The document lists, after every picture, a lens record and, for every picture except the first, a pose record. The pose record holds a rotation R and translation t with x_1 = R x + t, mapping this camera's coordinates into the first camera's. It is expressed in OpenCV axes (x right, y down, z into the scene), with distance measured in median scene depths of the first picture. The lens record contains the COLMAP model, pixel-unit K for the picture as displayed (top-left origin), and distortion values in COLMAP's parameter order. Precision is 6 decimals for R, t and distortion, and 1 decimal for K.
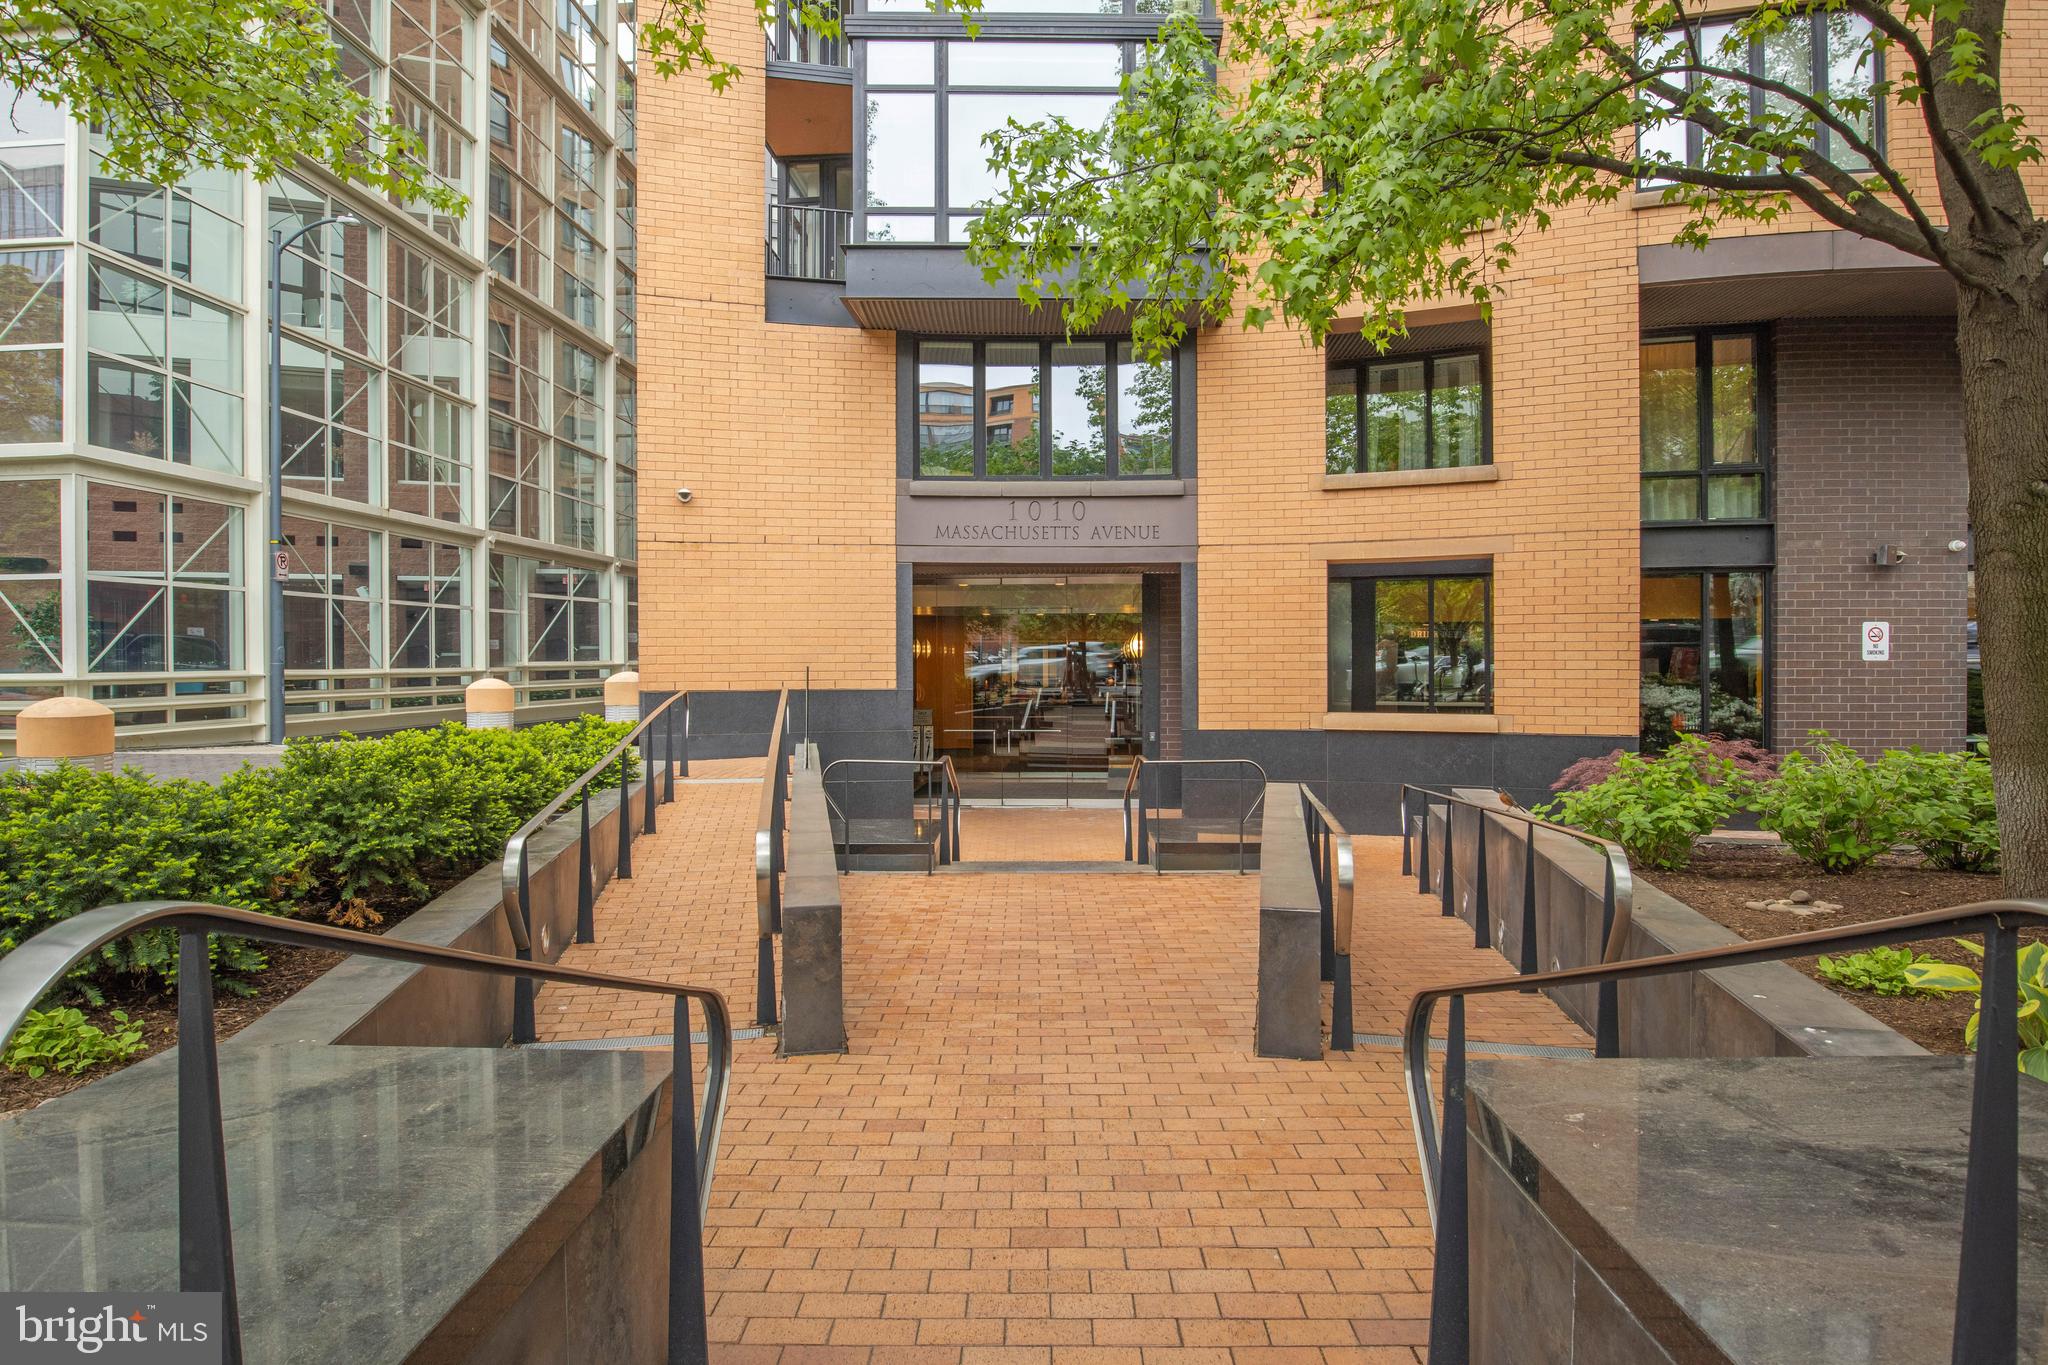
lens RADIAL K [[1032.6, 0, 1027.7], [0, 1032.6, 667.5], [0, 0, 1]] dist [-0.050478, 0.019724]
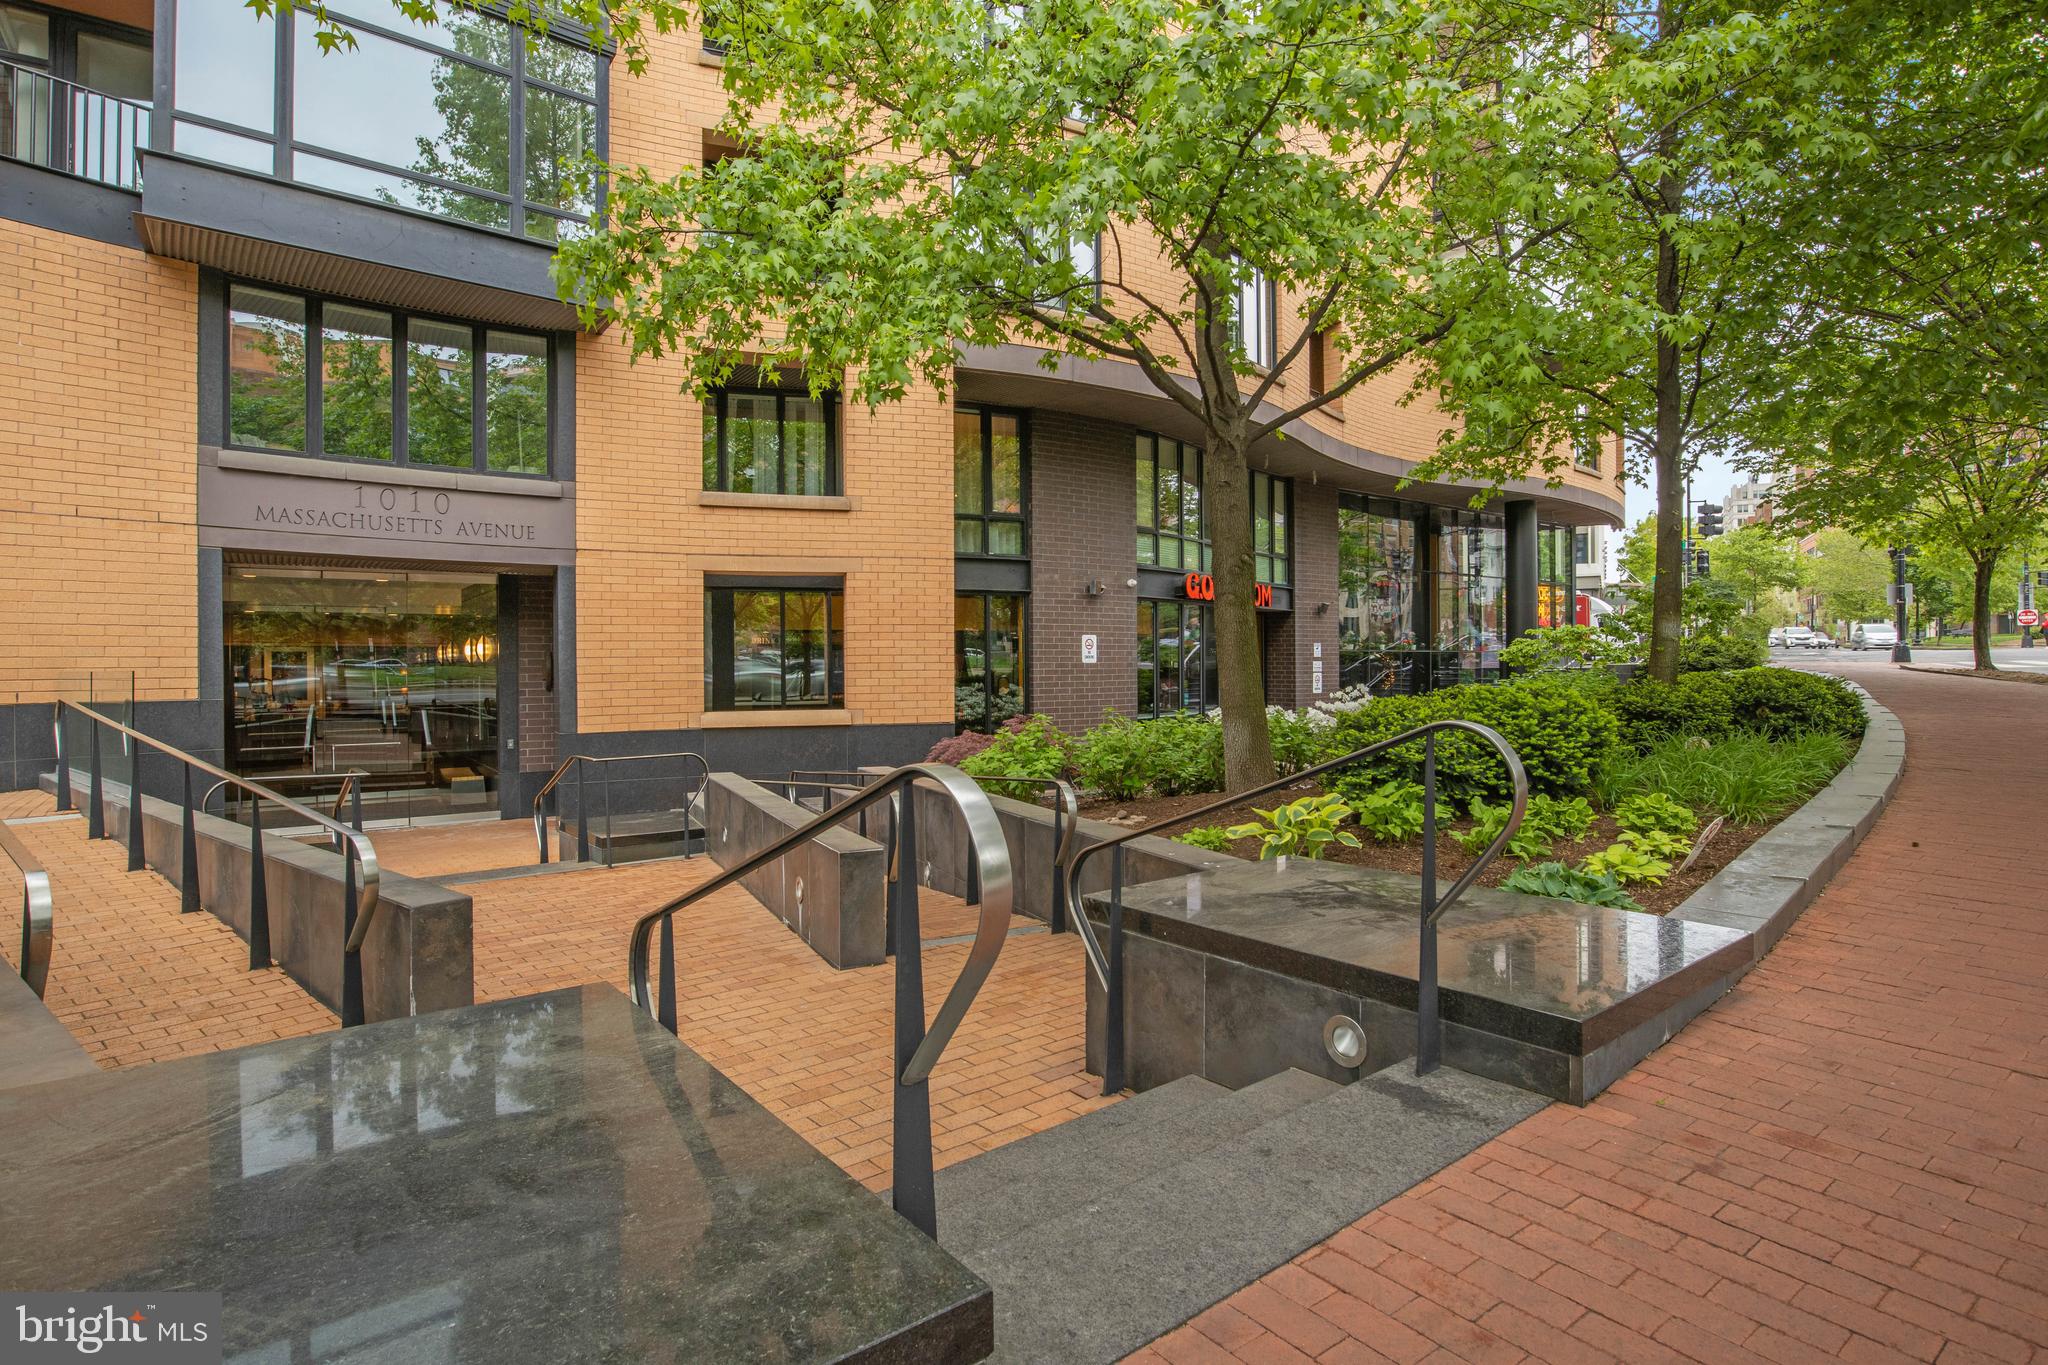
lens RADIAL K [[1032.6, 0, 1027.7], [0, 1032.6, 667.5], [0, 0, 1]] dist [-0.050478, 0.019724]
pose [[0.767825, -0.004569, 0.640643, -0.135666], [0.009506, 0.999946, -0.004261, 0.004791], [-0.640589, 0.009362, 0.767827, -0.041468]]
